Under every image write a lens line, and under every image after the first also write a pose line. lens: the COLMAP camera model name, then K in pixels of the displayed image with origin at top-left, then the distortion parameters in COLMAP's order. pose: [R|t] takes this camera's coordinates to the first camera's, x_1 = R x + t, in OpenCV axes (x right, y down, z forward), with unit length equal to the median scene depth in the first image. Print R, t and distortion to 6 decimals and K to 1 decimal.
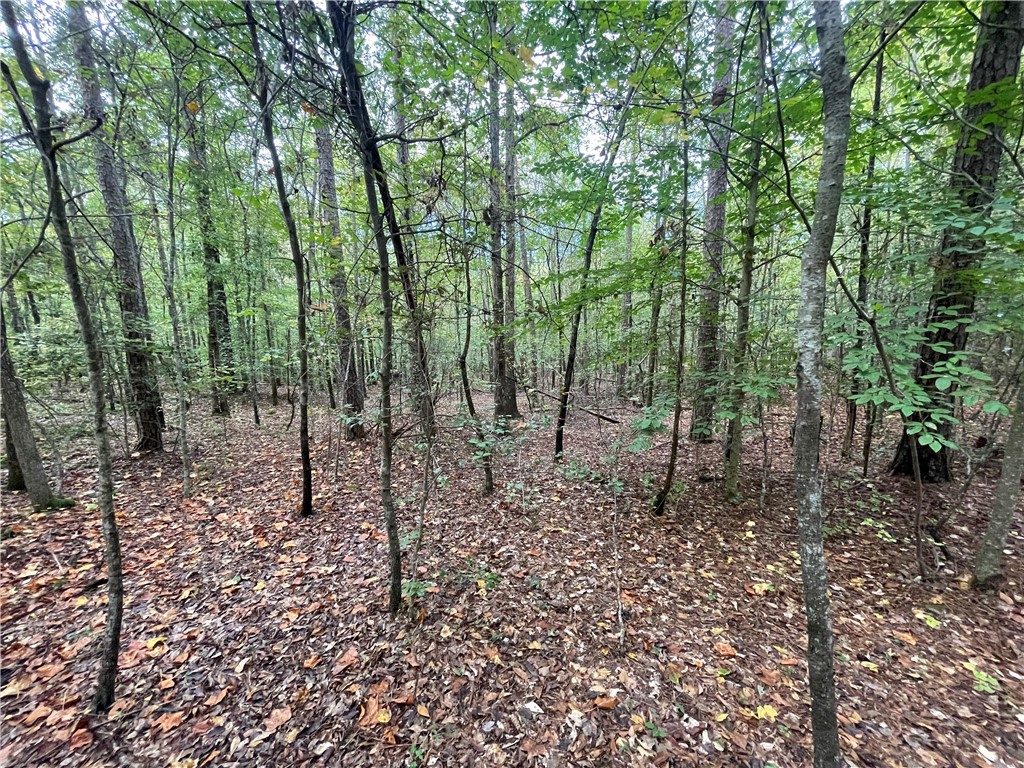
lens RADIAL K [[412.5, 0, 509.9], [0, 412.5, 383.9], [0, 0, 1]] dist [-0.002909, -0.000303]
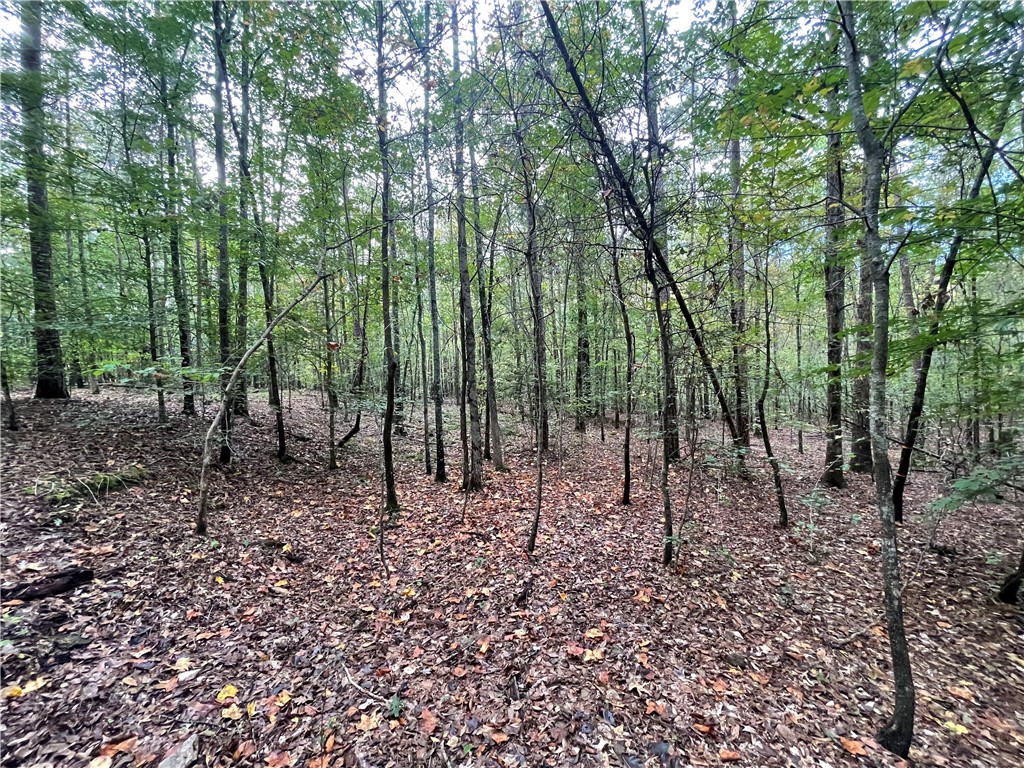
lens RADIAL K [[412.5, 0, 510.8], [0, 412.5, 382.6], [0, 0, 1]] dist [-0.002909, -0.000303]
pose [[0.709420, 0.022772, -0.704418, 0.269161], [-0.078030, 0.995871, -0.046390, -0.011045], [0.700453, 0.087876, 0.708267, -0.404195]]
